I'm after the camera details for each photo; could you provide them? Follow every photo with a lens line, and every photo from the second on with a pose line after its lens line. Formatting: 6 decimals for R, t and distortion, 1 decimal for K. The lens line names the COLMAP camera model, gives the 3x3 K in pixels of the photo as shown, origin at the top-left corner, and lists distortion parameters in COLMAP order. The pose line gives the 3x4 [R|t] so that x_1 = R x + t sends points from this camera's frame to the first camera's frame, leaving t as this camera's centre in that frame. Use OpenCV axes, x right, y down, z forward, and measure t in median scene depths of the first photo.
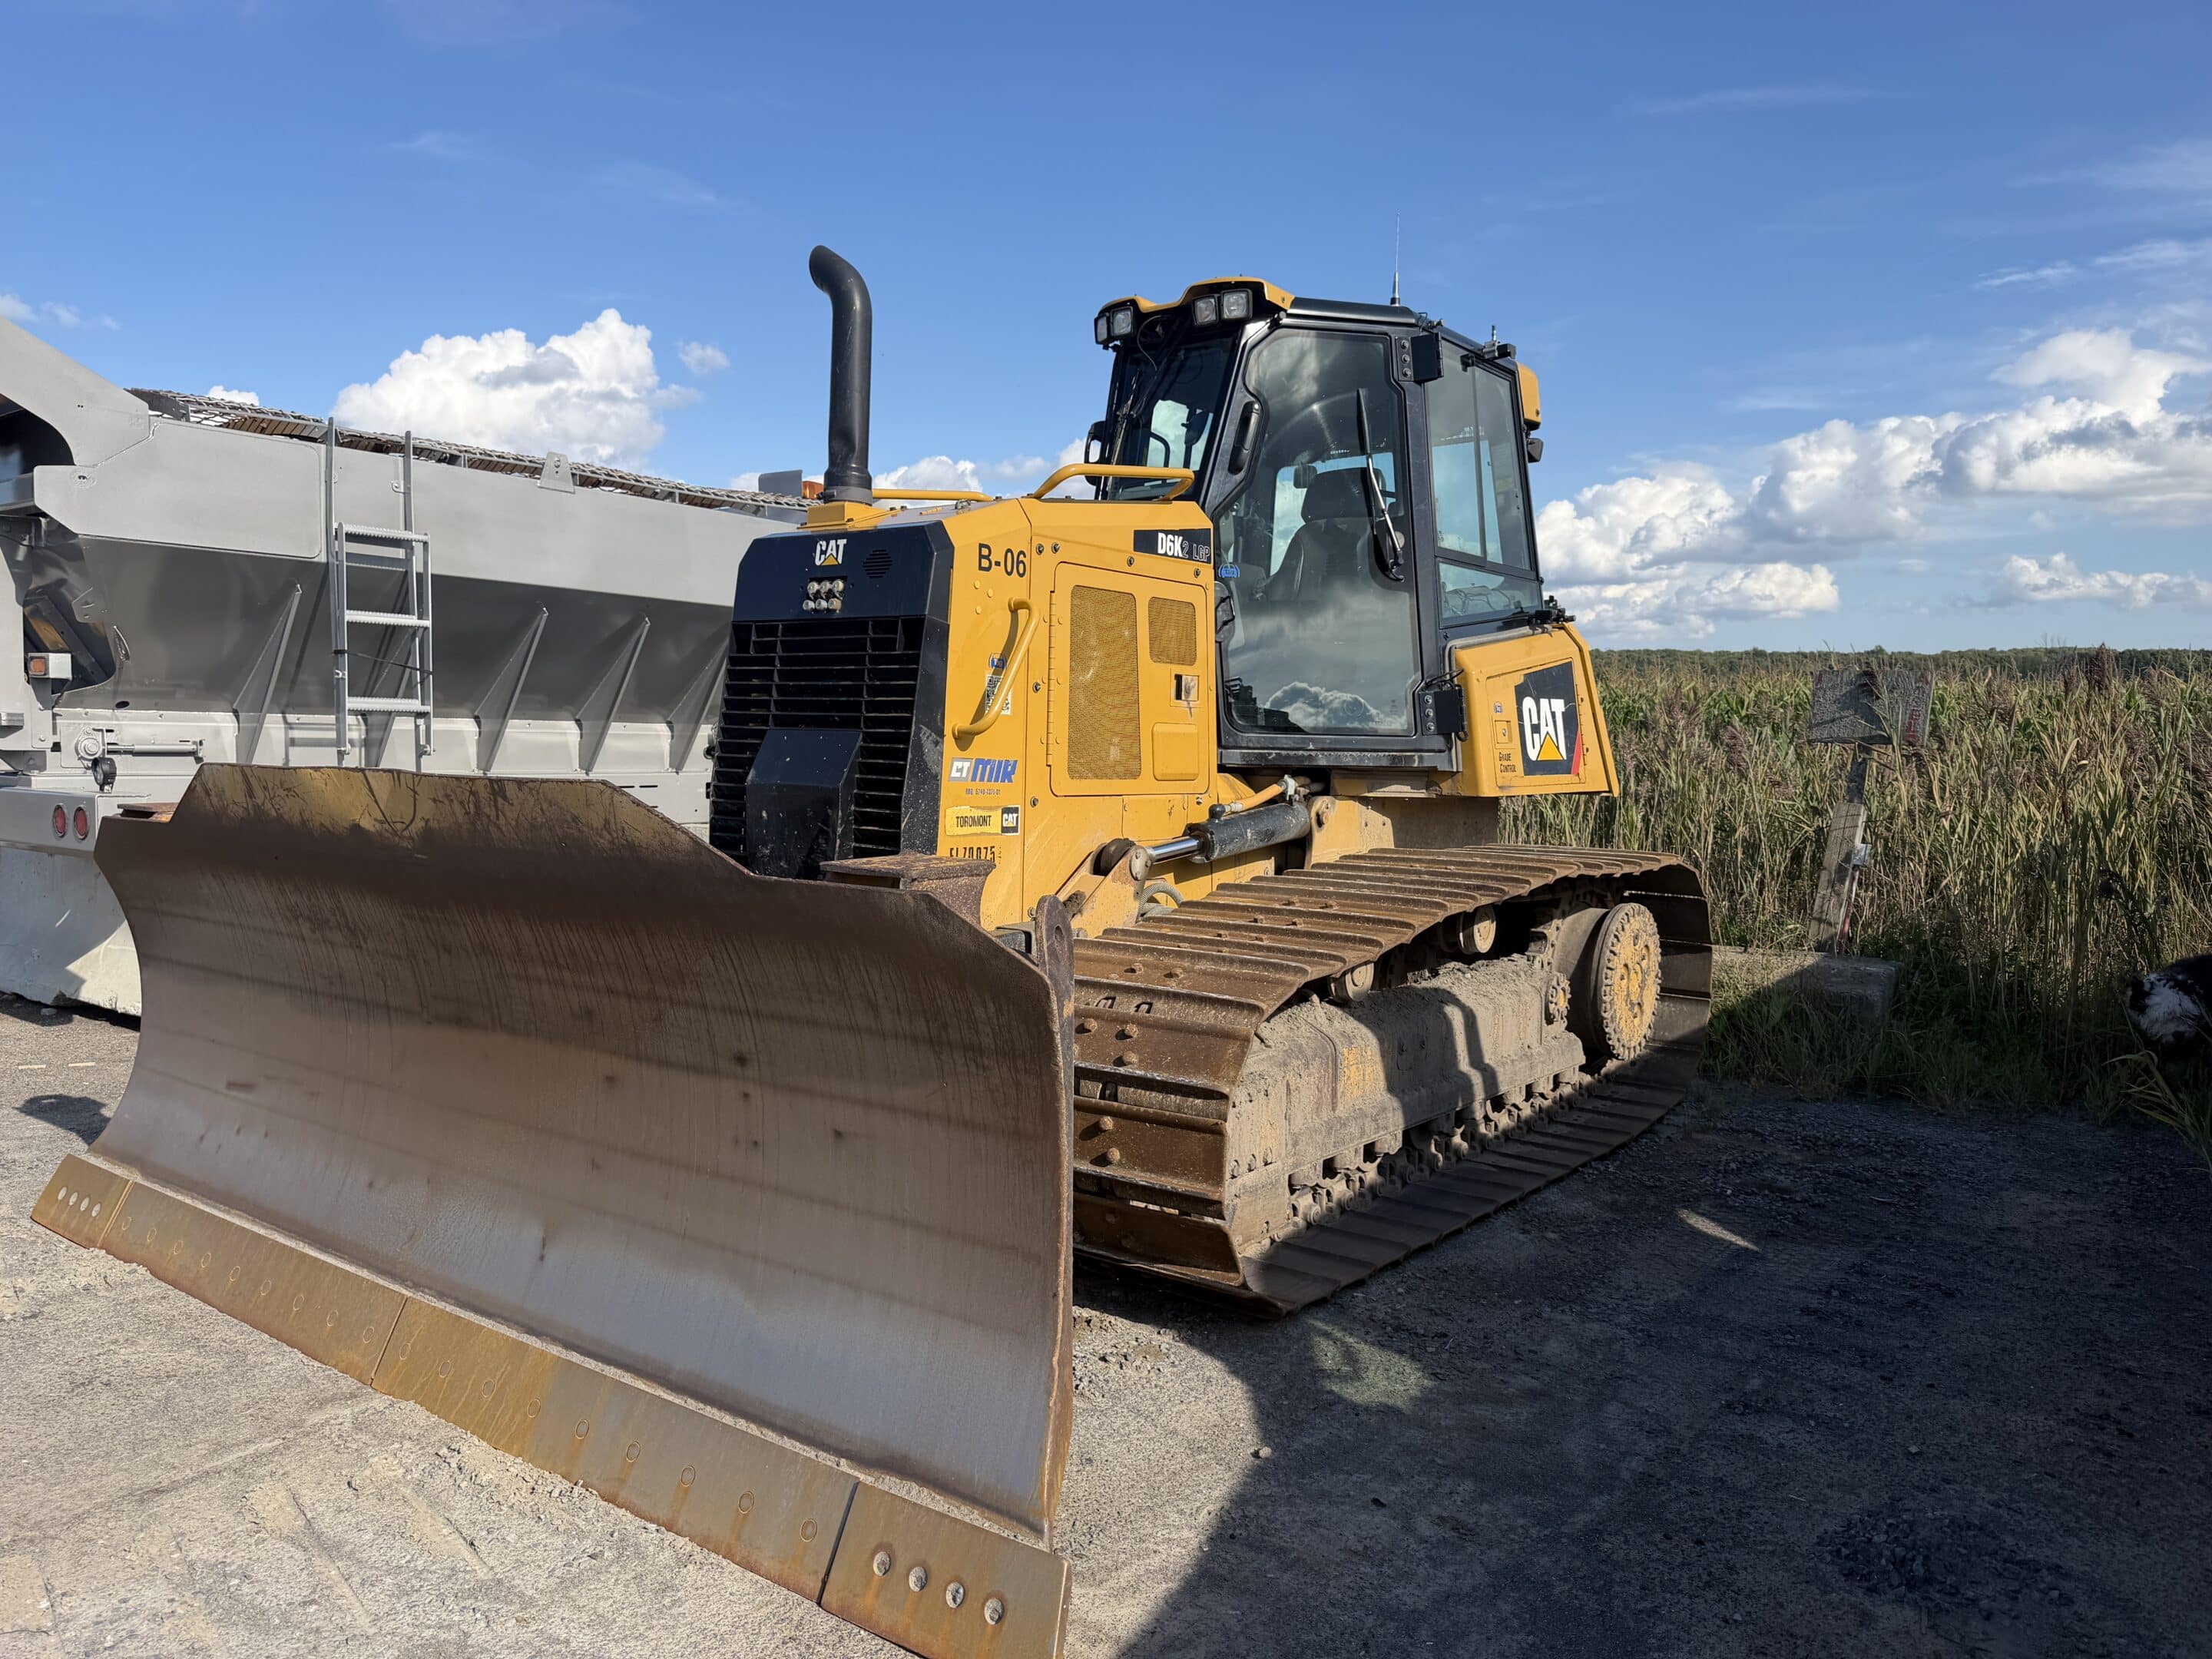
lens RADIAL K [[1565.1, 0, 1106.7], [0, 1565.1, 831.0], [0, 0, 1]] dist [0.003409, -0.003607]
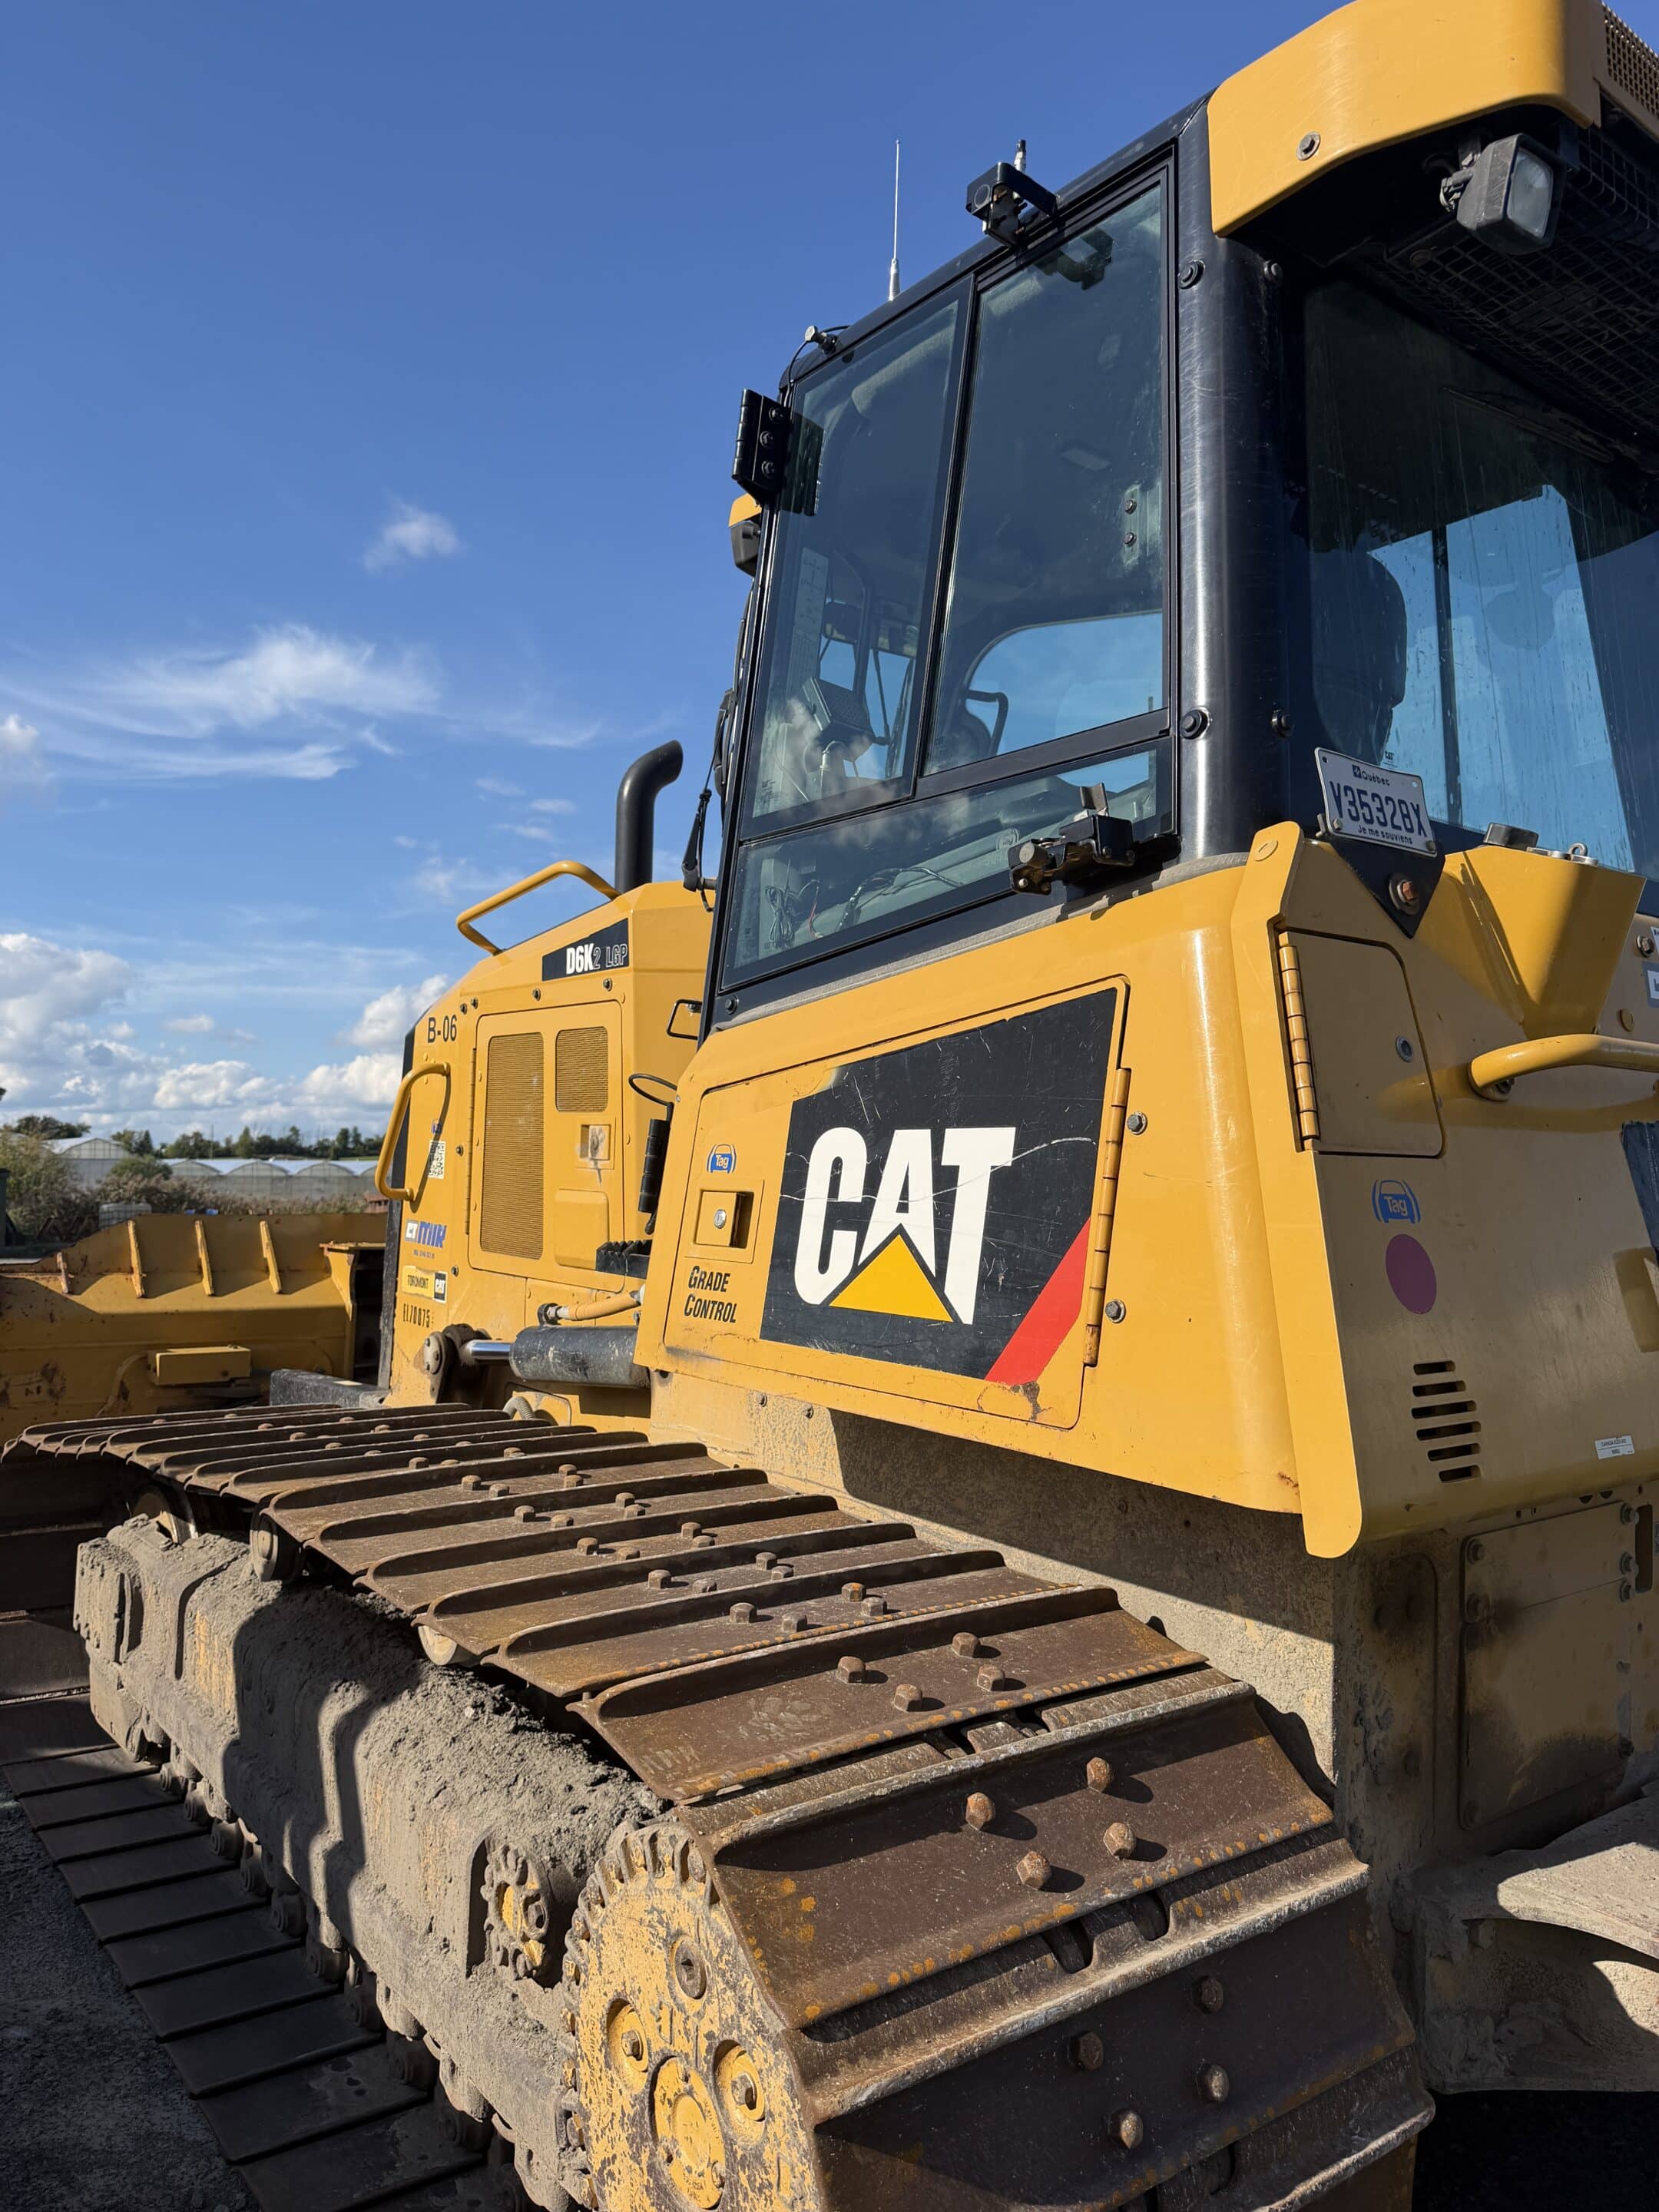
lens RADIAL K [[1565.1, 0, 830.9], [0, 1565.1, 1088.8], [0, 0, 1]] dist [0.003409, -0.003607]
pose [[-0.247351, -0.065027, -0.966741, 0.751790], [-0.081570, 0.995601, -0.046098, -0.094433], [0.965486, 0.067454, -0.251567, 1.322497]]
